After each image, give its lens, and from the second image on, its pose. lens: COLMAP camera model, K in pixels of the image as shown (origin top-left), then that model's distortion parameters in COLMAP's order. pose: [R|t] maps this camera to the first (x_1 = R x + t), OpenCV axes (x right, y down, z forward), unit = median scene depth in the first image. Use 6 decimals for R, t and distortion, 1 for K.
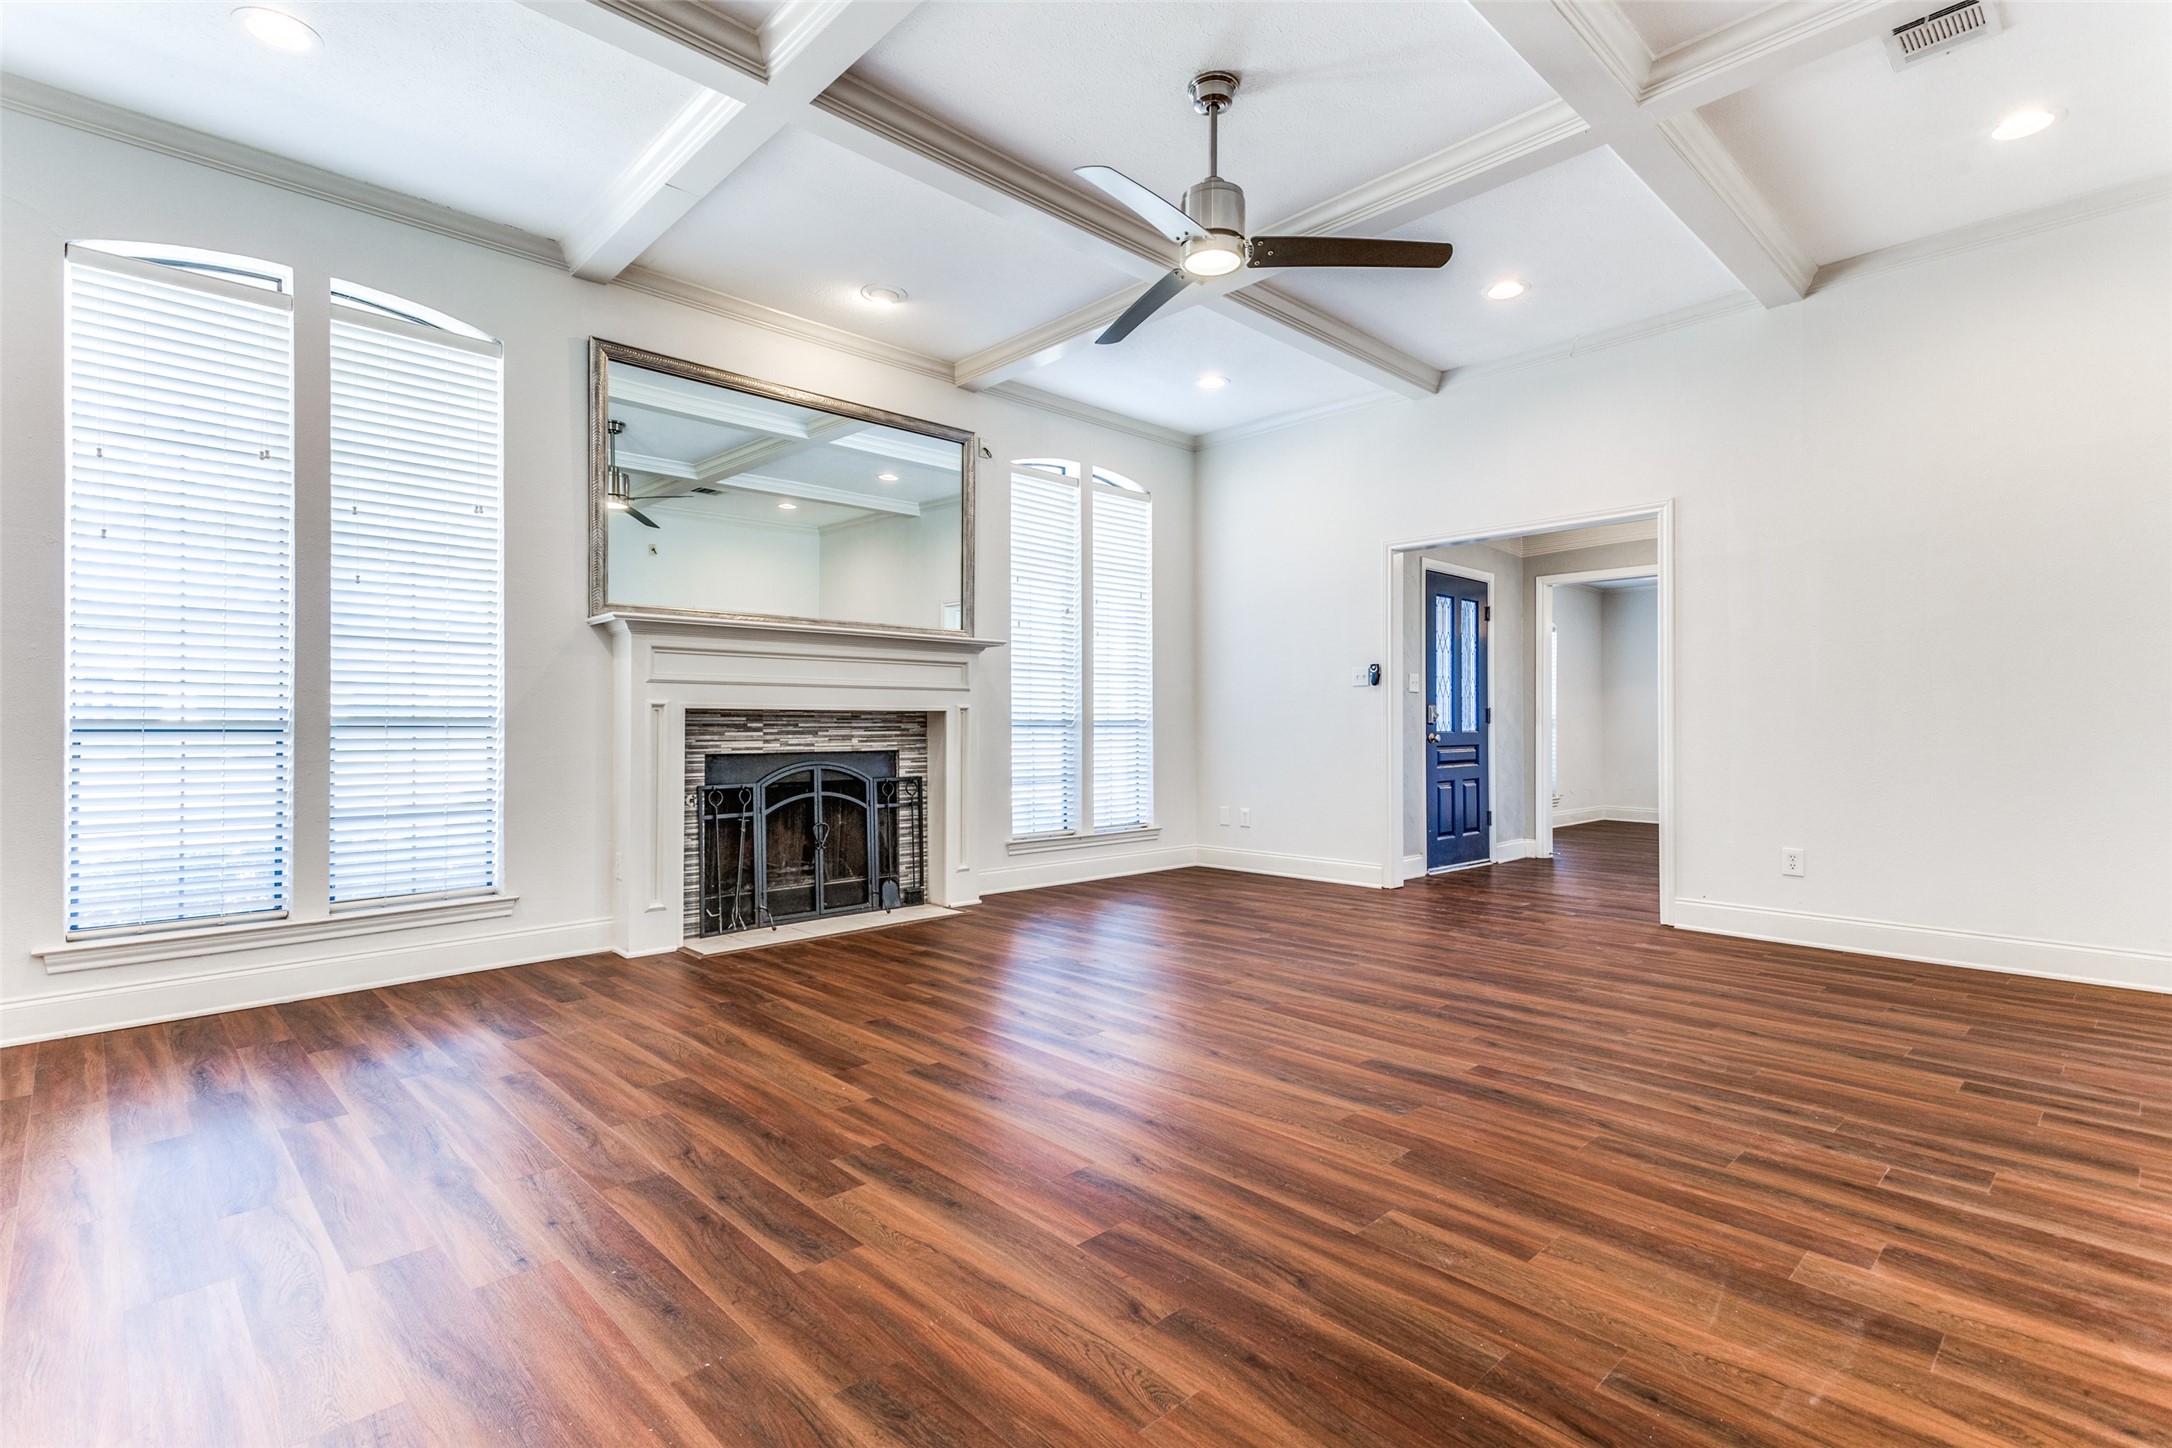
lens RADIAL K [[1029.5, 0, 1077.1], [0, 1029.5, 712.3], [0, 0, 1]] dist [0.029554, -0.001380]
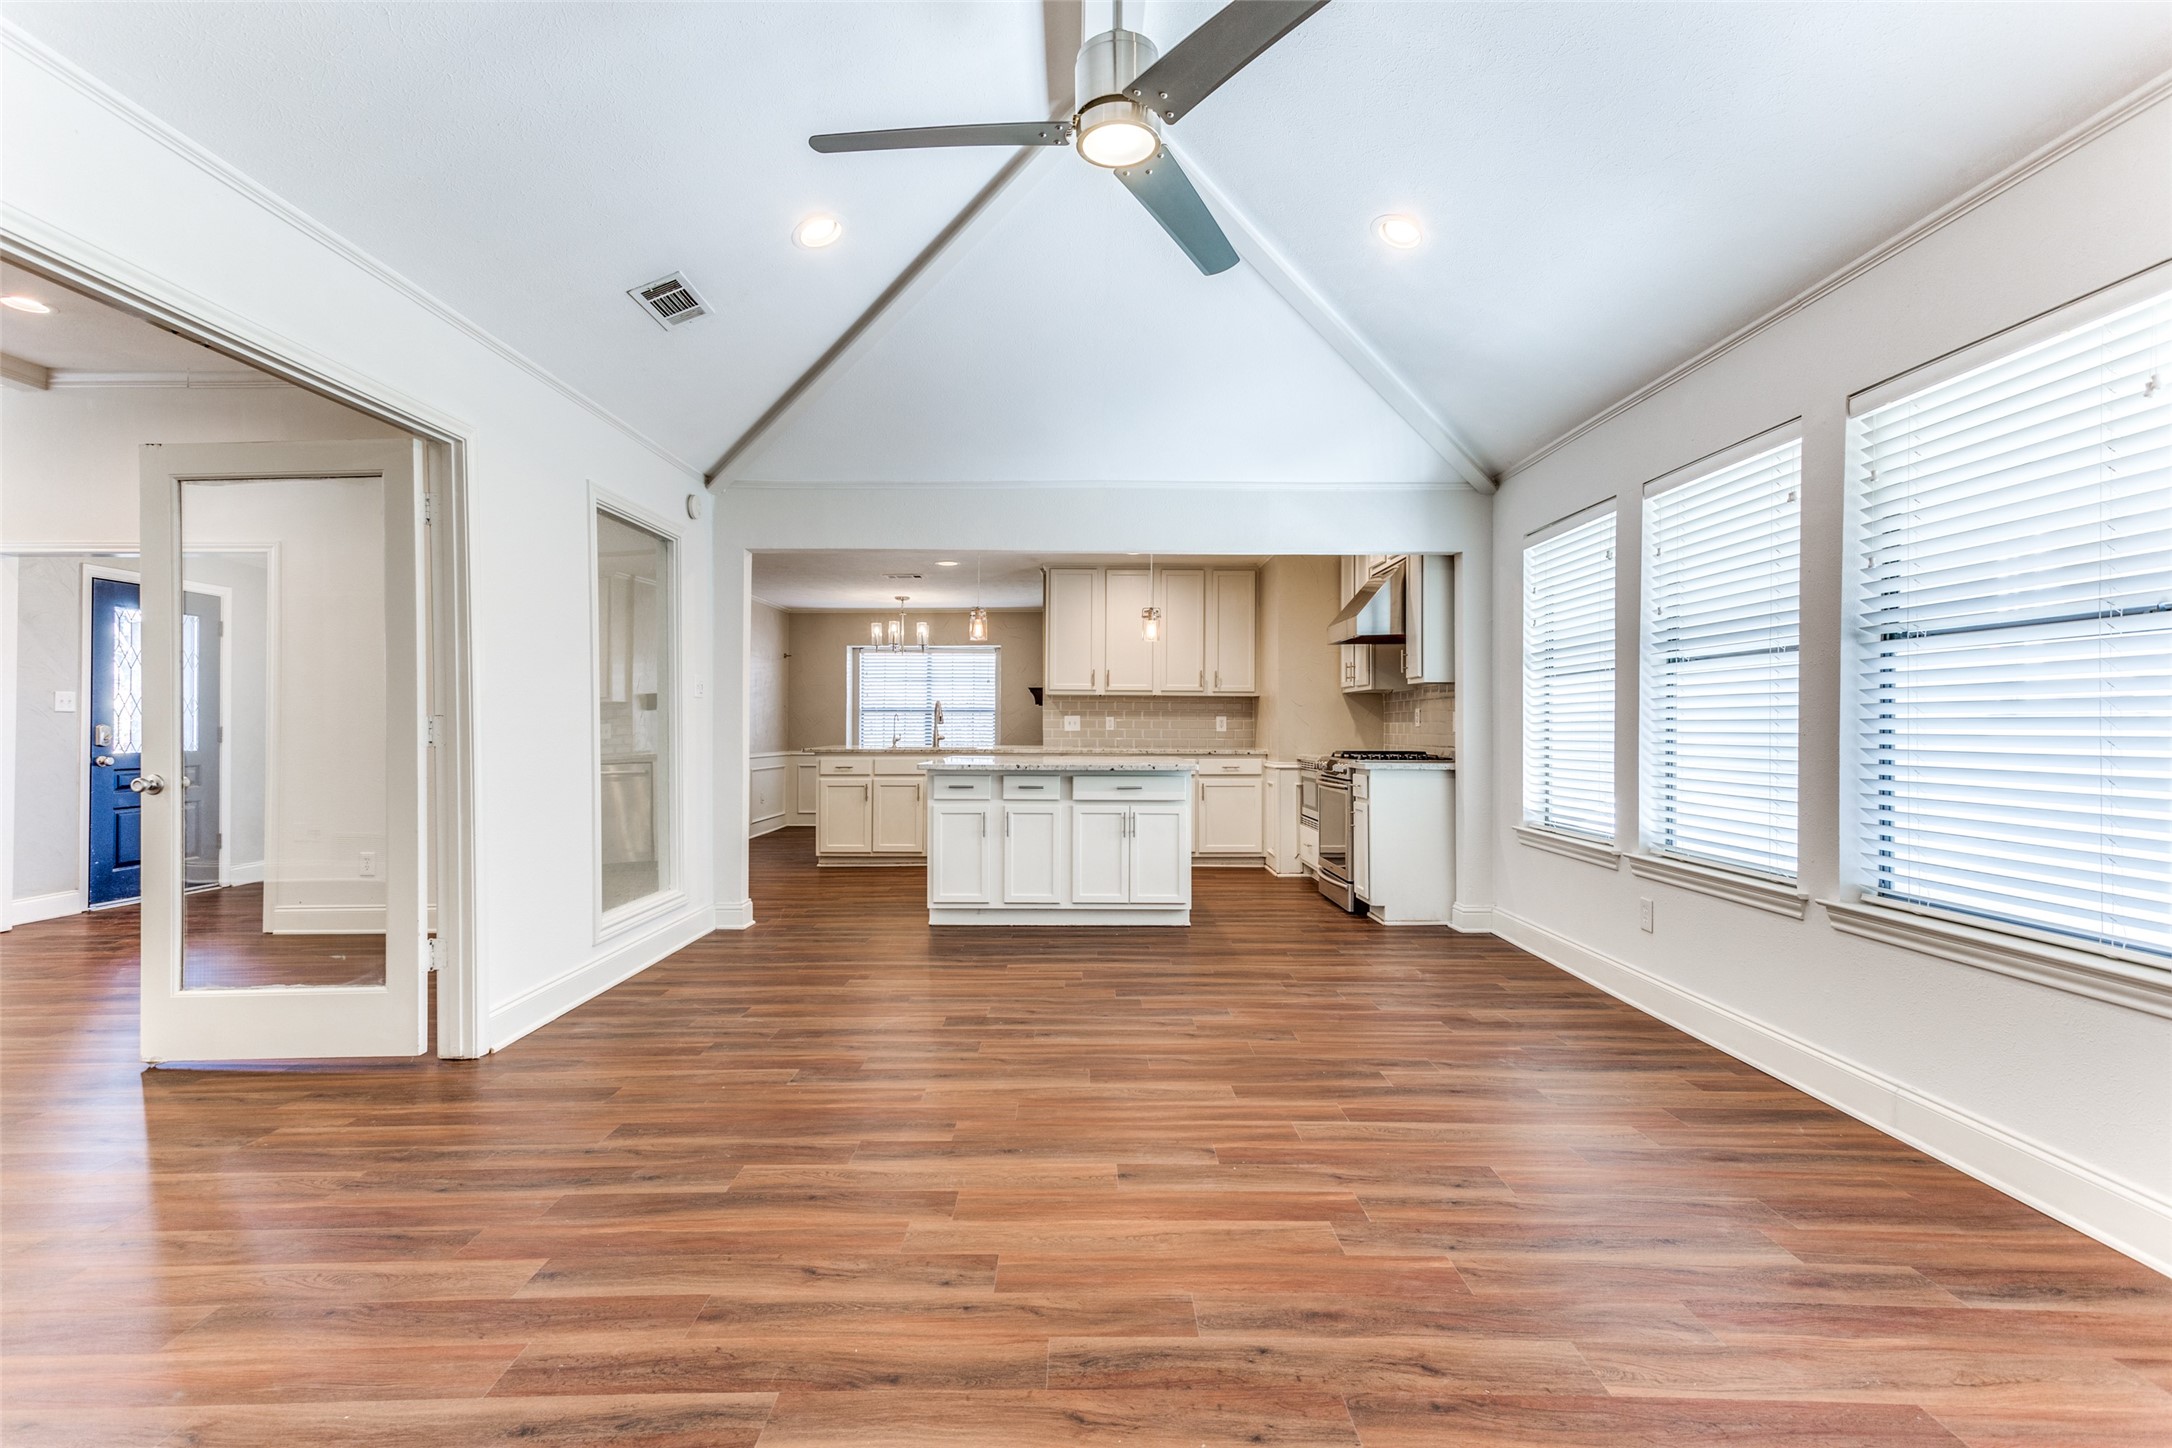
lens RADIAL K [[1024.5, 0, 1077.5], [0, 1024.5, 721.5], [0, 0, 1]] dist [0.032351, -0.000225]
pose [[0.693757, 0.003310, 0.720202, 0.520827], [-0.007420, 0.999969, 0.002552, -0.038151], [-0.720171, -0.007114, 0.693760, -0.534728]]
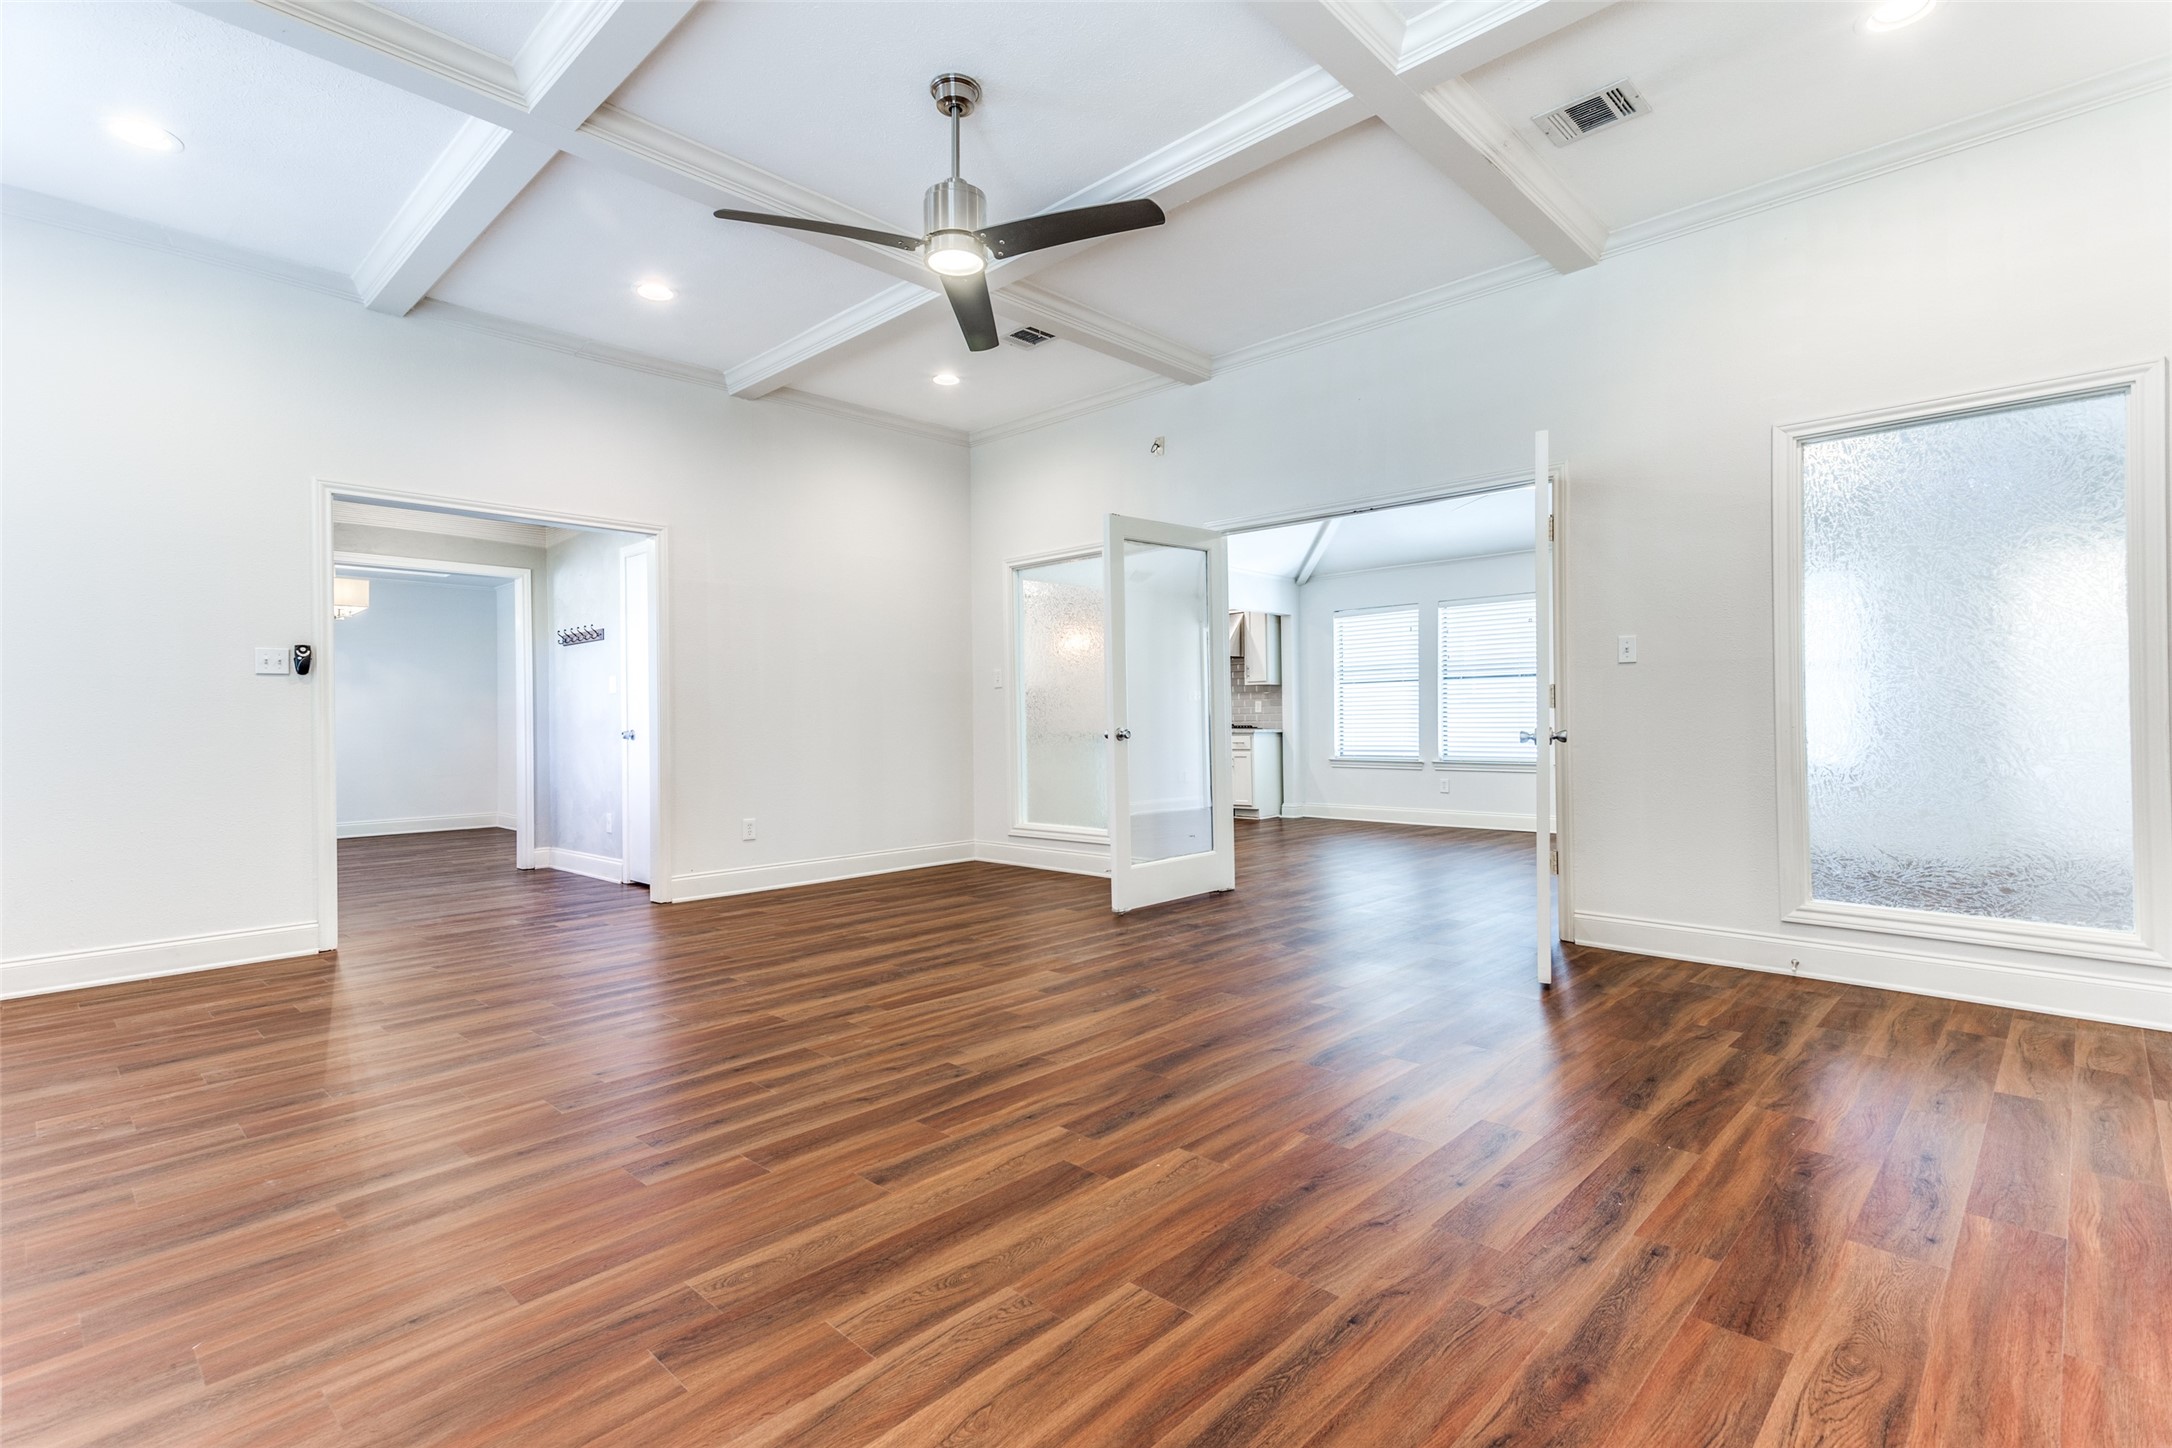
lens RADIAL K [[1022.8, 0, 1070.9], [0, 1022.8, 719.9], [0, 0, 1]] dist [0.031082, 0.000594]
pose [[-0.041527, 0.003385, 0.999132, -0.820743], [-0.002394, 0.999991, -0.003488, 0.012057], [-0.999134, -0.002537, -0.041519, 0.875460]]
